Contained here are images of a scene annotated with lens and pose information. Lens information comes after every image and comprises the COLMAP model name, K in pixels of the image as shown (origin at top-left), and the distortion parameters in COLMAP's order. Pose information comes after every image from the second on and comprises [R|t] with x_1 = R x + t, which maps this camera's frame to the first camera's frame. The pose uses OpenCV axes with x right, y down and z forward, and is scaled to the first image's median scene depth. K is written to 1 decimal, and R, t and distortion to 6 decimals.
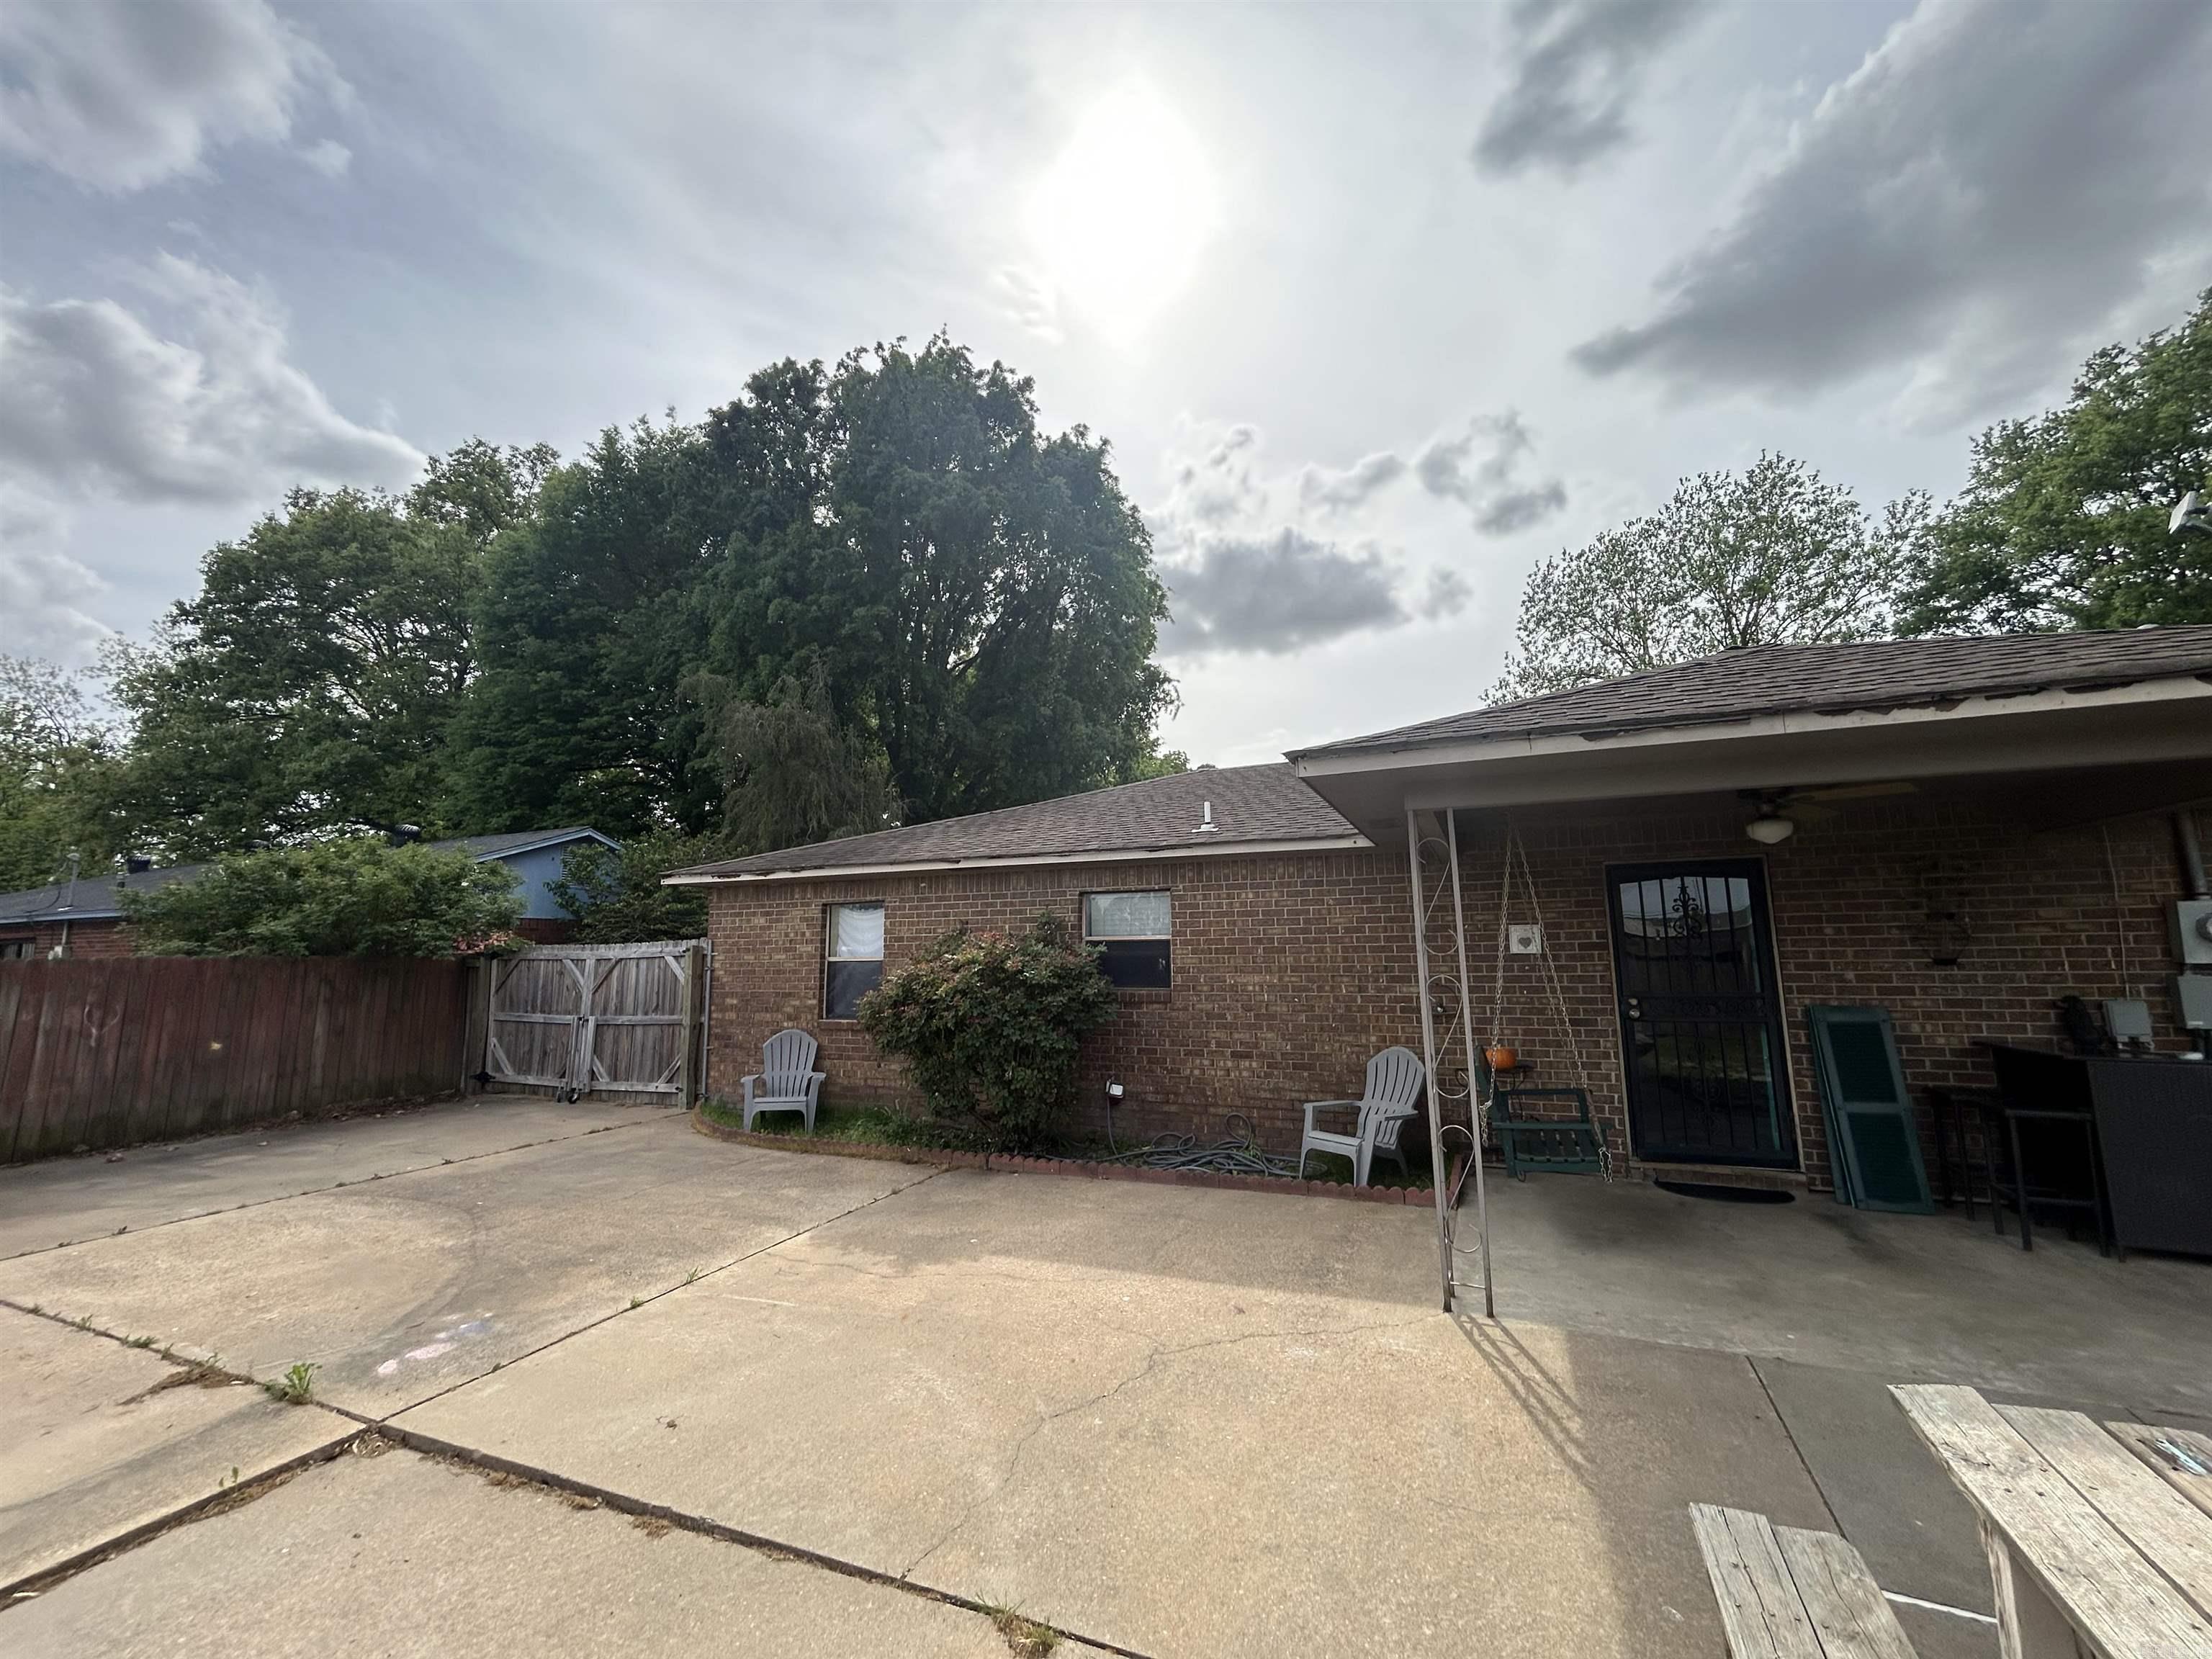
lens RADIAL K [[893.4, 0, 1108.8], [0, 893.4, 830.9], [0, 0, 1]] dist [0.000447, 0.000459]
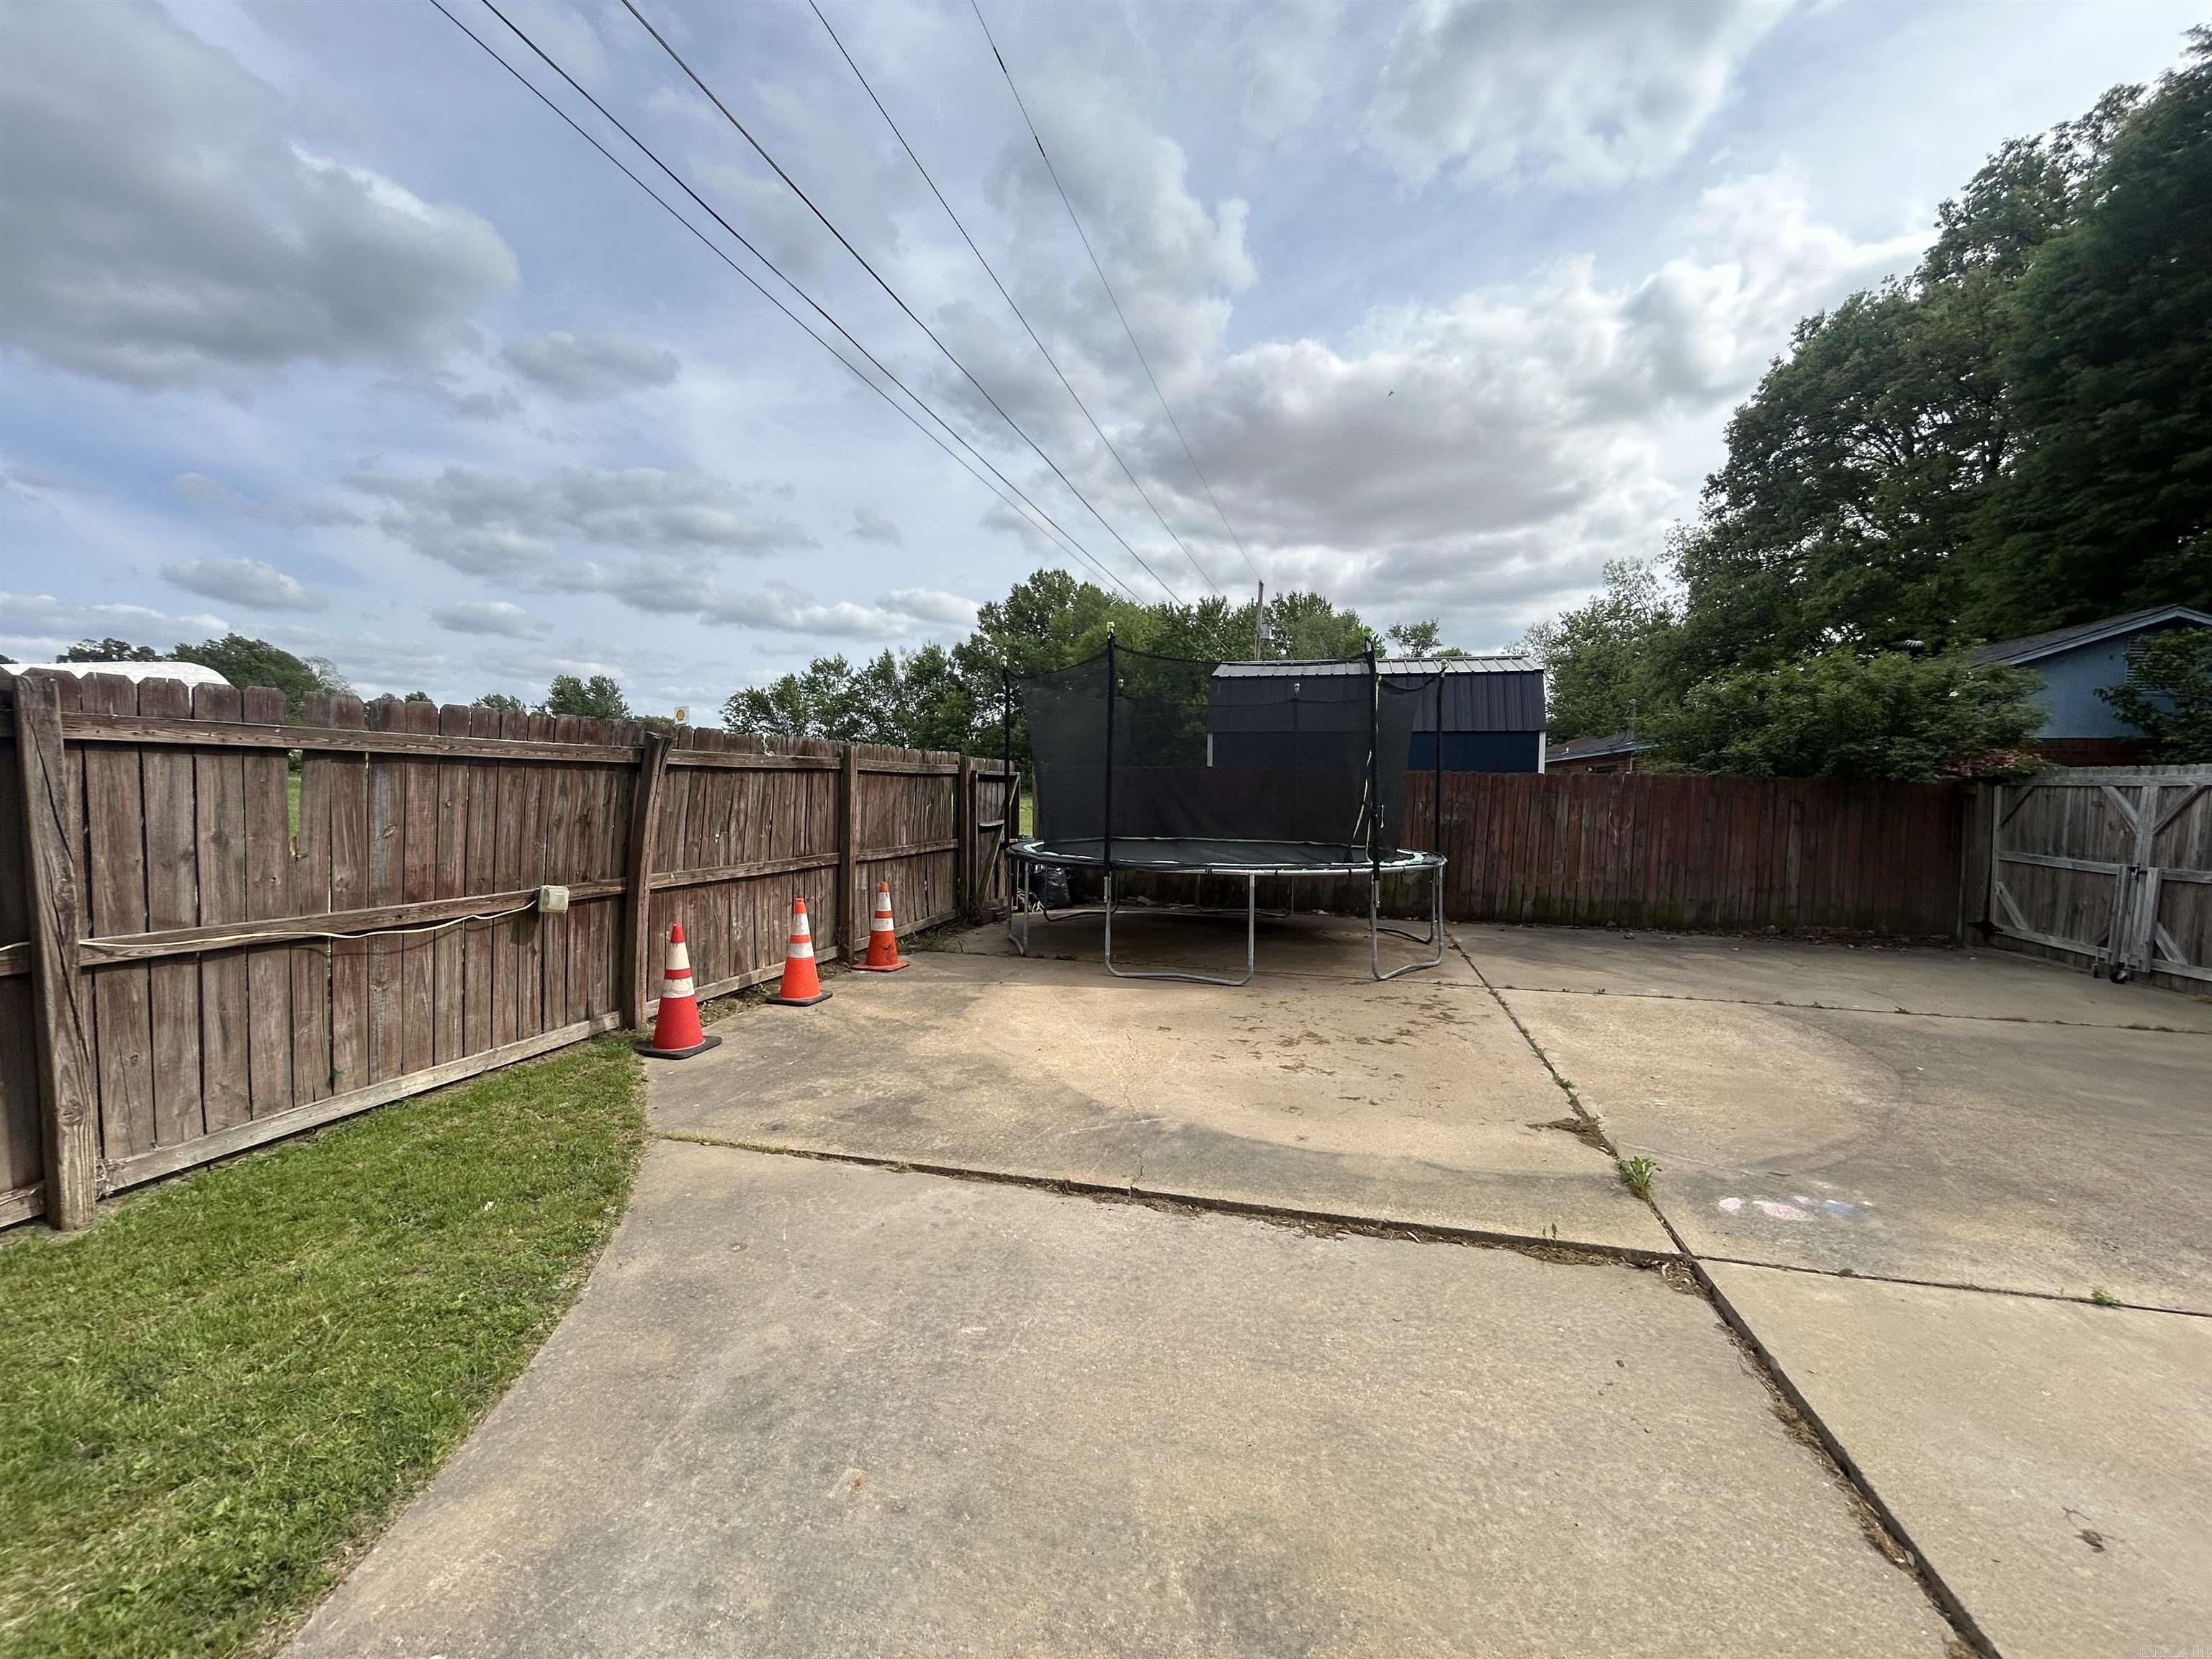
lens RADIAL K [[893.4, 0, 1111.9], [0, 893.4, 824.2], [0, 0, 1]] dist [0.000447, 0.000459]
pose [[0.149011, 0.060358, -0.986992, -0.018447], [0.110940, 0.990813, 0.077341, 0.039289], [0.982592, -0.121021, 0.140946, 0.143017]]
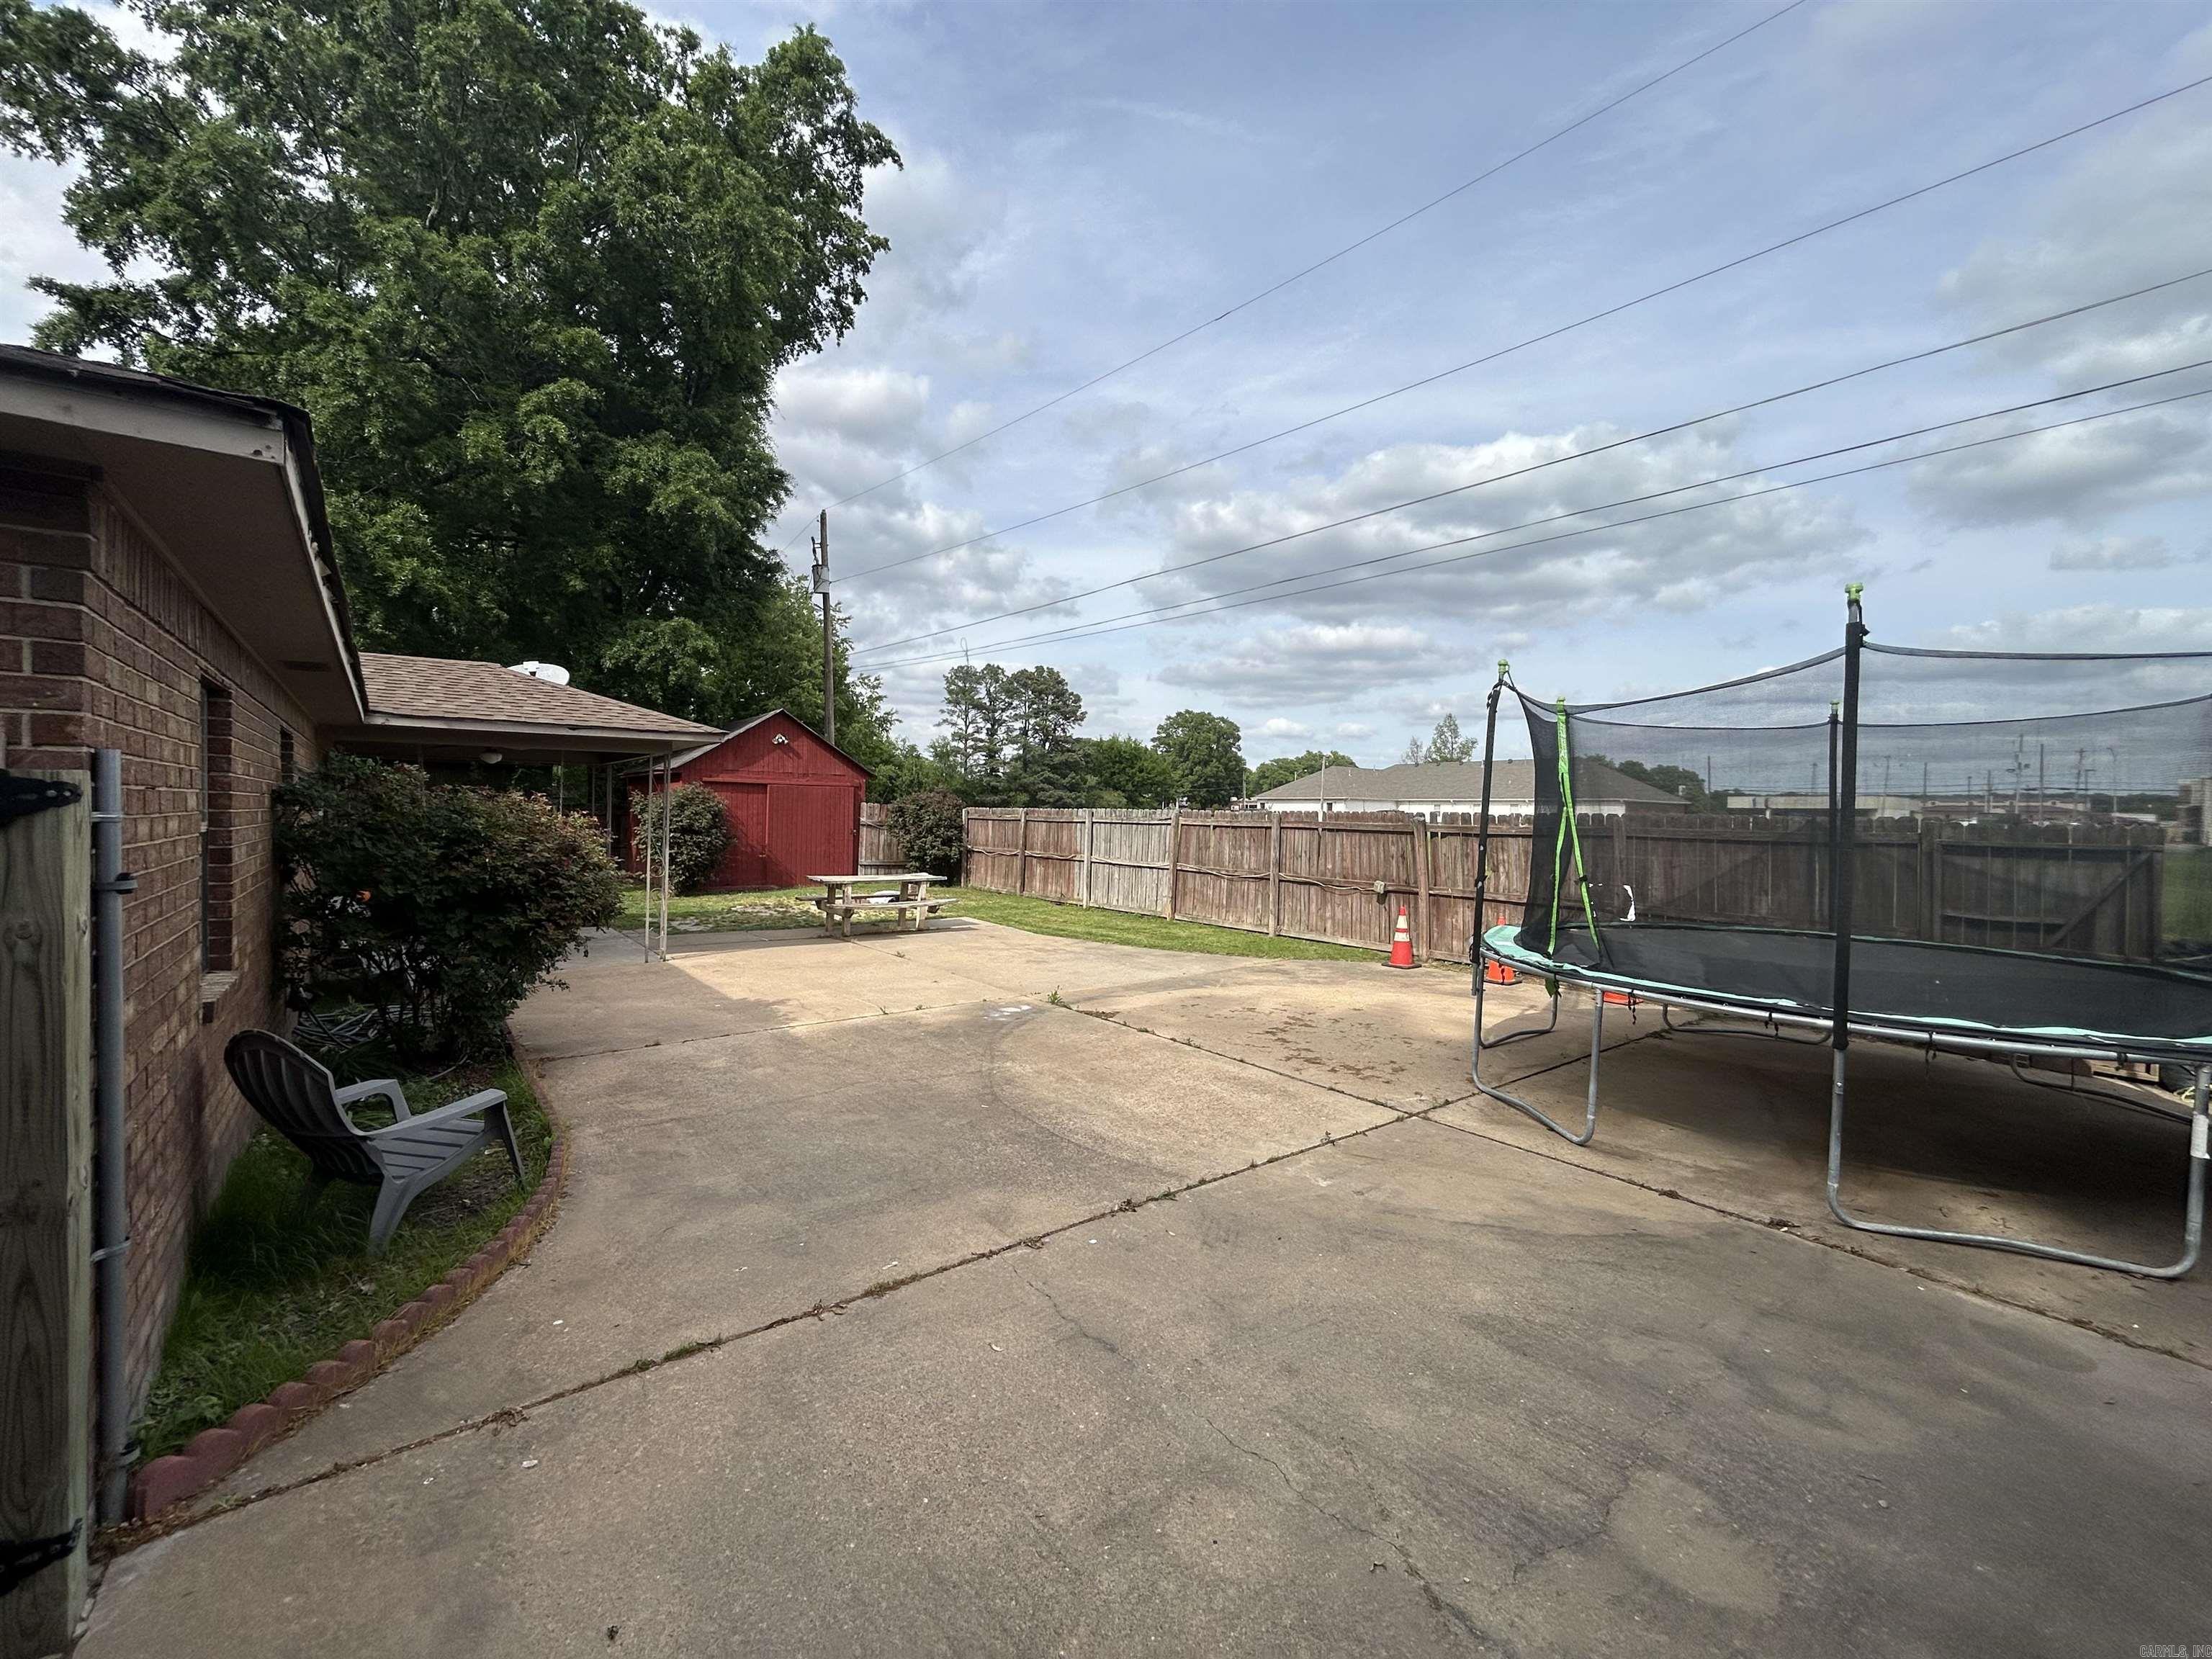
lens RADIAL K [[893.4, 0, 1104.5], [0, 893.4, 819.5], [0, 0, 1]] dist [0.000447, 0.000459]
pose [[-0.881490, -0.002331, 0.472196, -0.907169], [-0.065512, 0.990921, -0.117407, 0.178655], [-0.467635, -0.134428, -0.873640, 1.299770]]
